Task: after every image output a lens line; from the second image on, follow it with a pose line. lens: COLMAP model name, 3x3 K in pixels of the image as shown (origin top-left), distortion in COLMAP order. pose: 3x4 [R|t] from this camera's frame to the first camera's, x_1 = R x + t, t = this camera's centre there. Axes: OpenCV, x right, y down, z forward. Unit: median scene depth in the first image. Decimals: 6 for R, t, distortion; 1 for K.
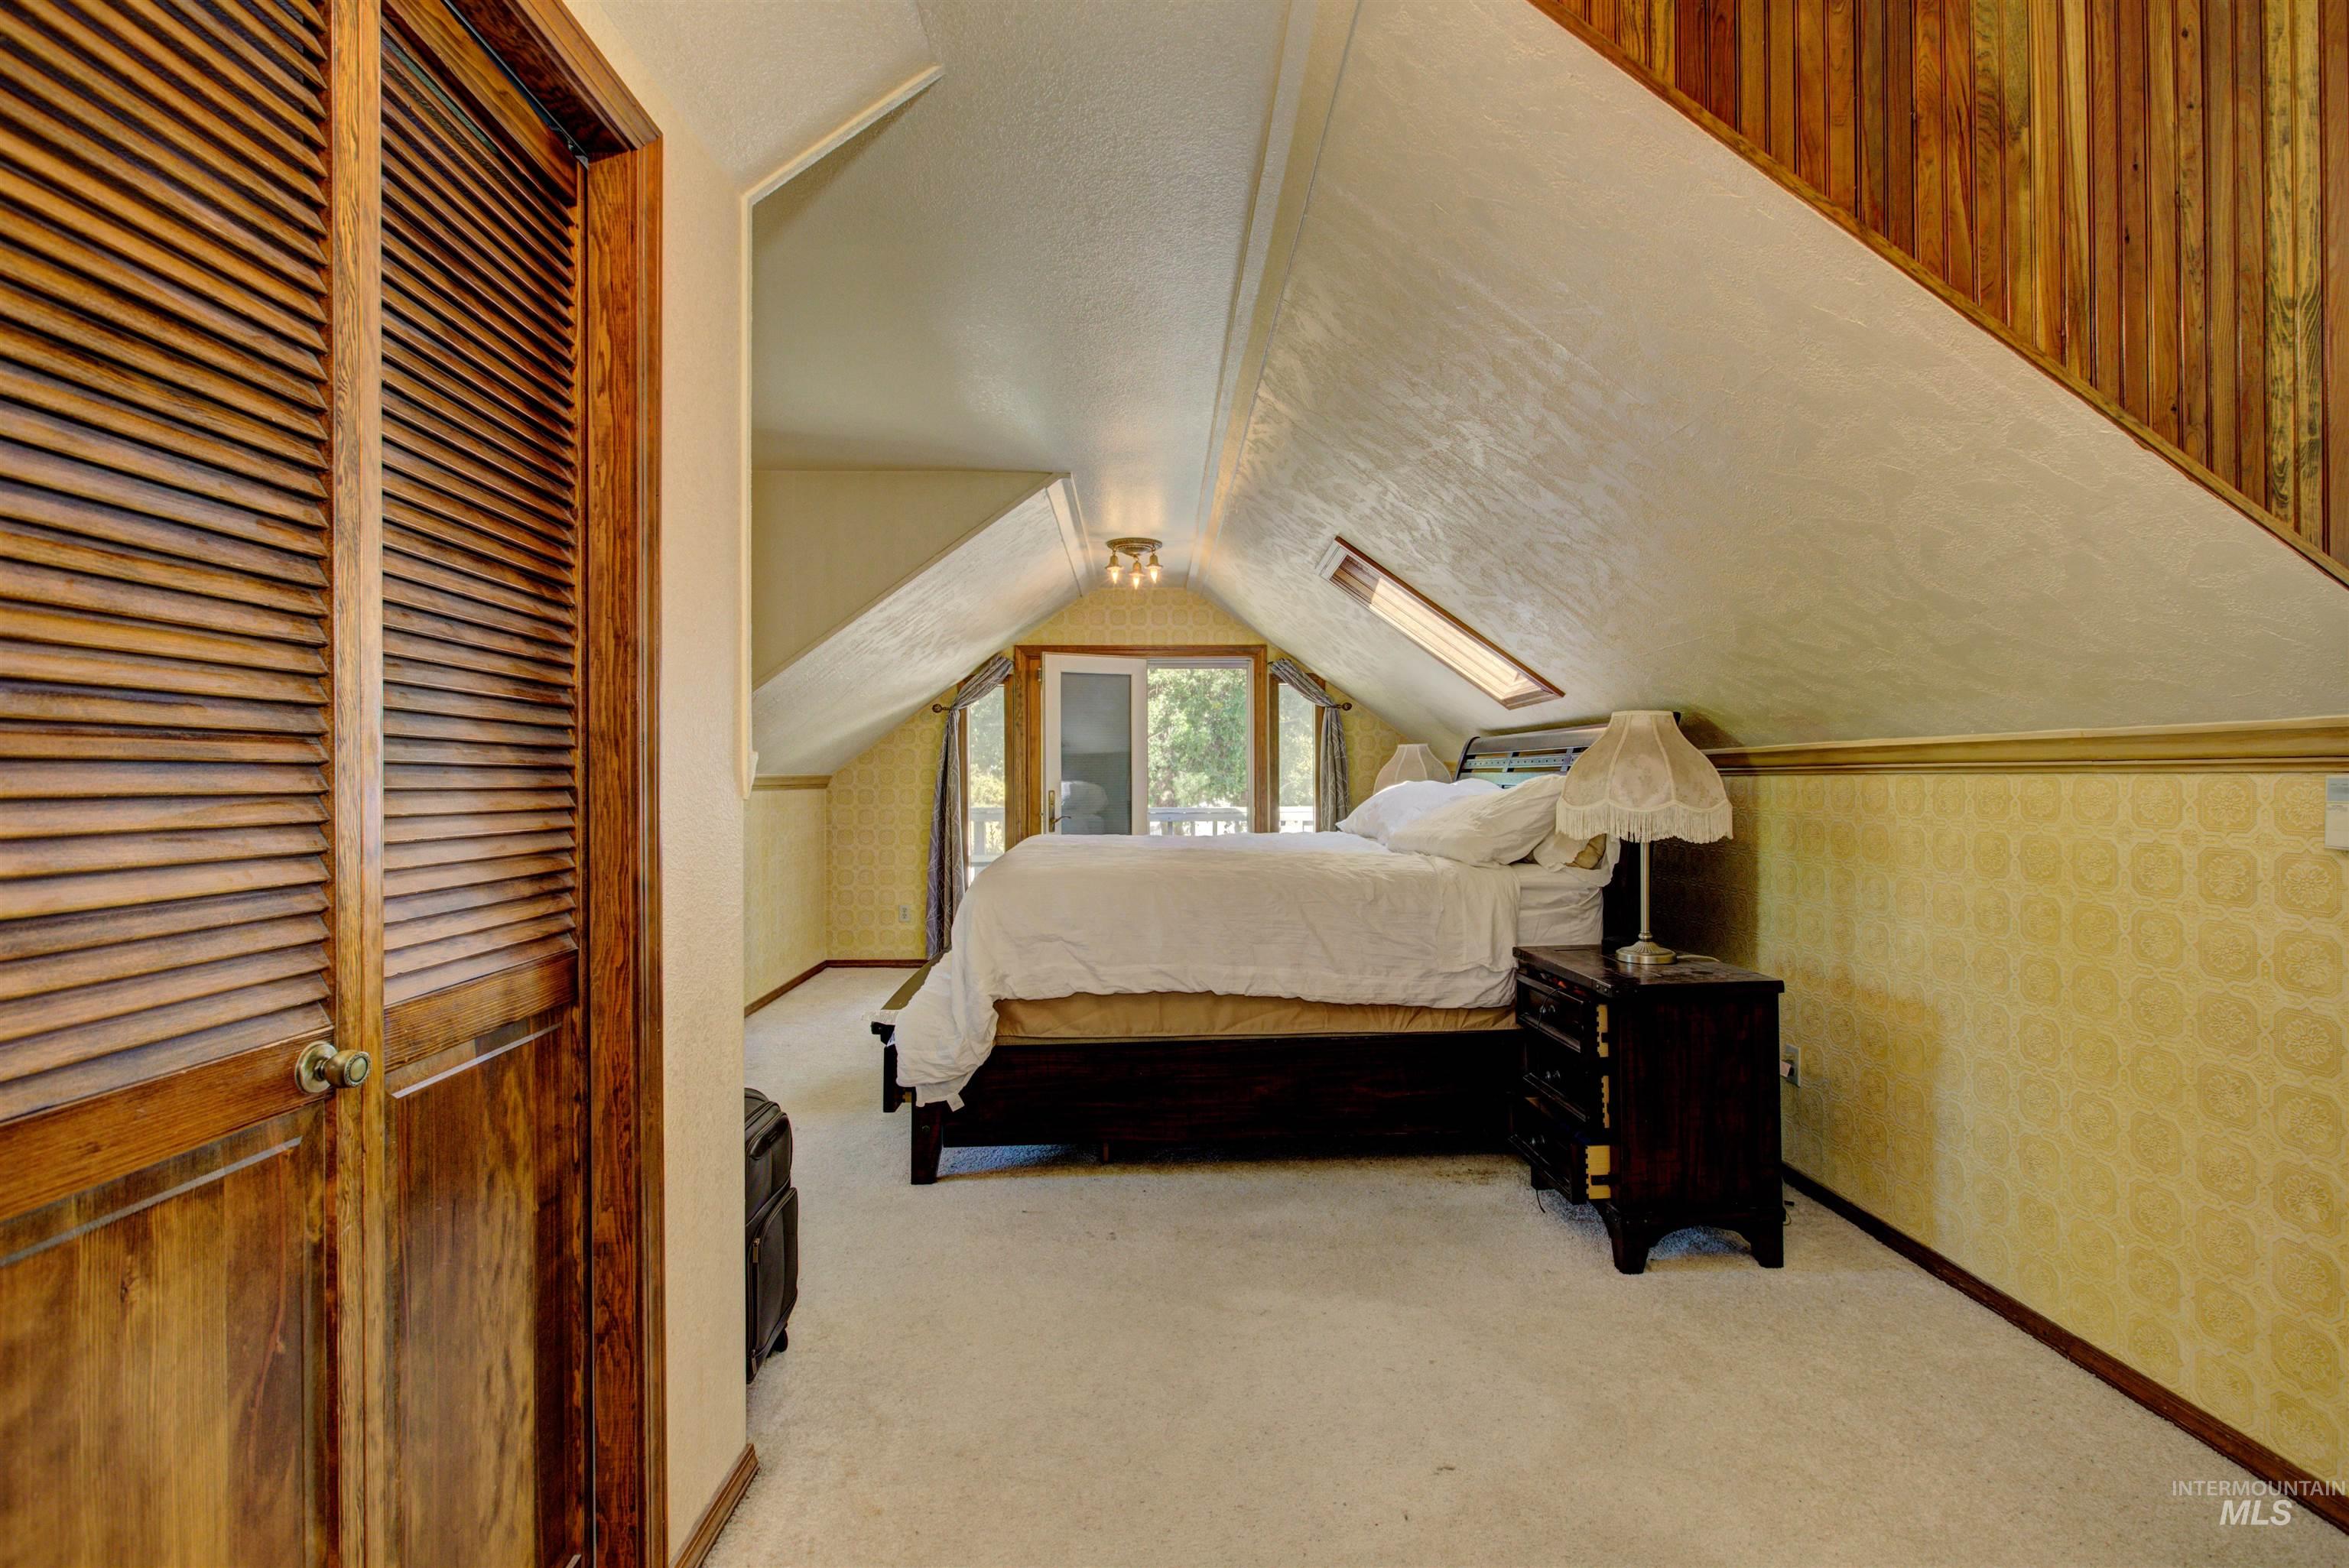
lens RADIAL K [[1082.7, 0, 1187.7], [0, 1082.7, 789.5], [0, 0, 1]] dist [-0.014444, 0.006181]
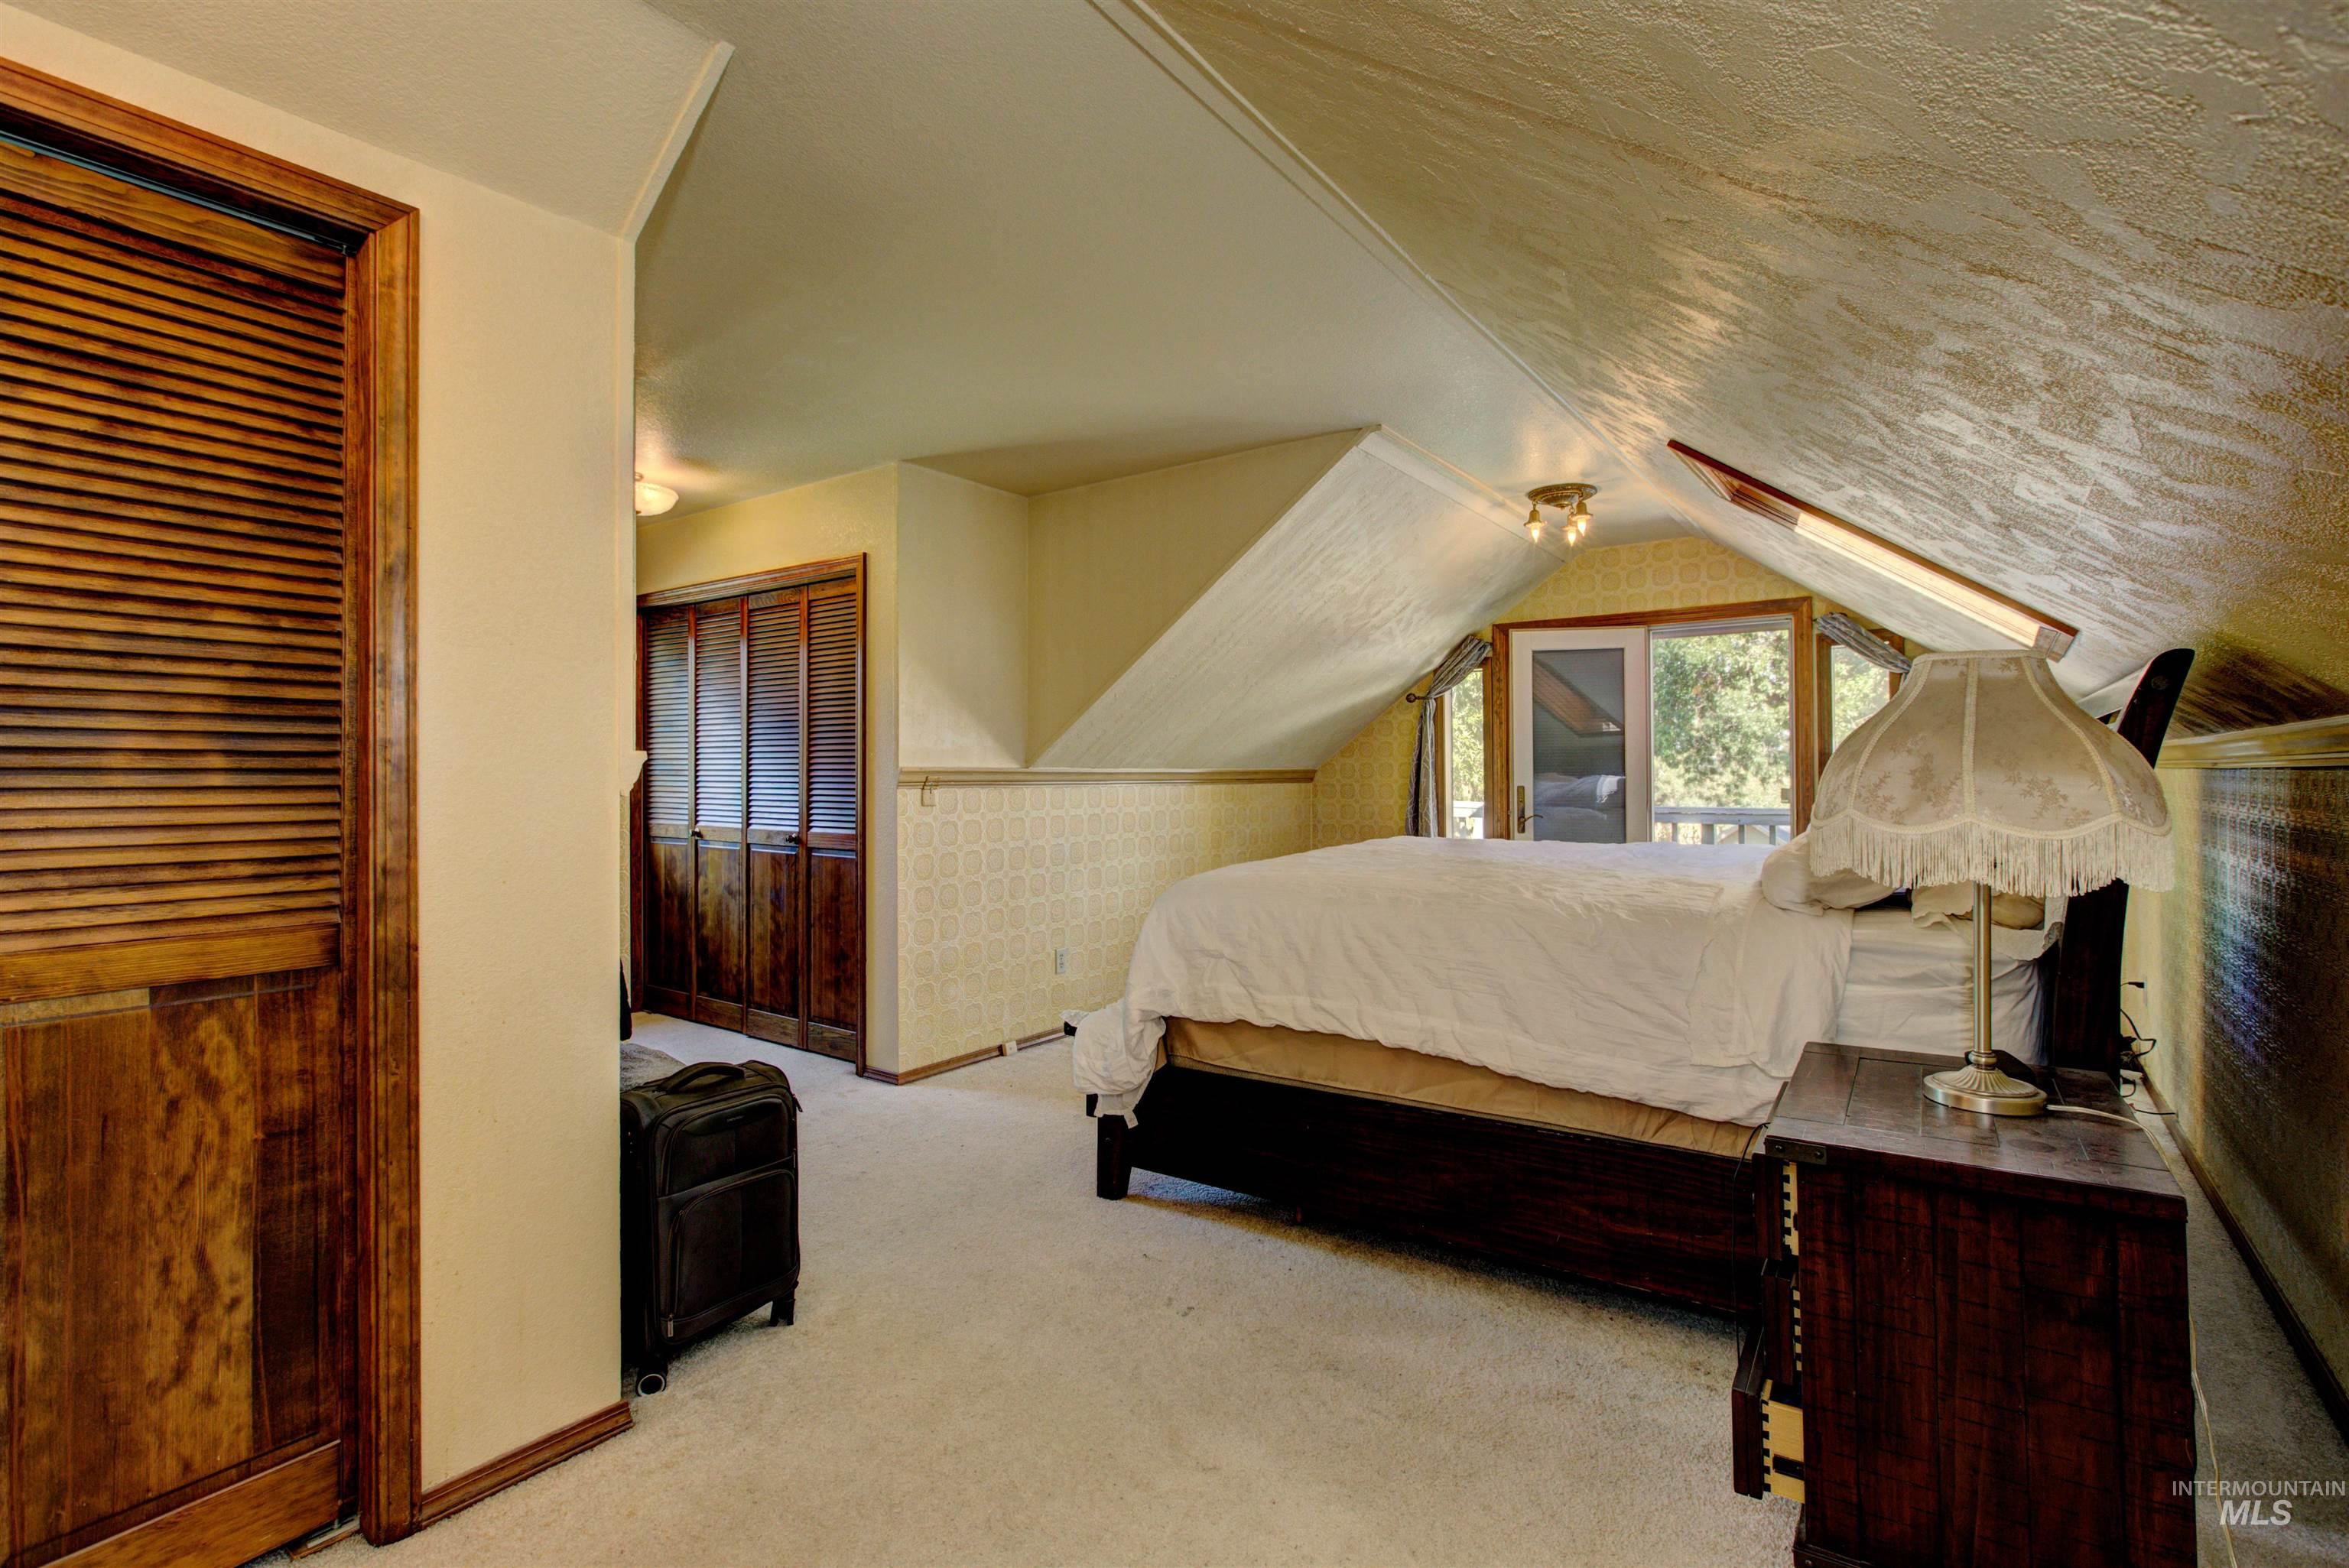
lens RADIAL K [[1082.7, 0, 1178.0], [0, 1082.7, 771.5], [0, 0, 1]] dist [-0.014444, 0.006181]
pose [[0.793397, -0.002529, -0.608700, 0.379093], [-0.003386, 0.999958, -0.008569, -0.004616], [0.608696, 0.008859, 0.793354, 0.269619]]
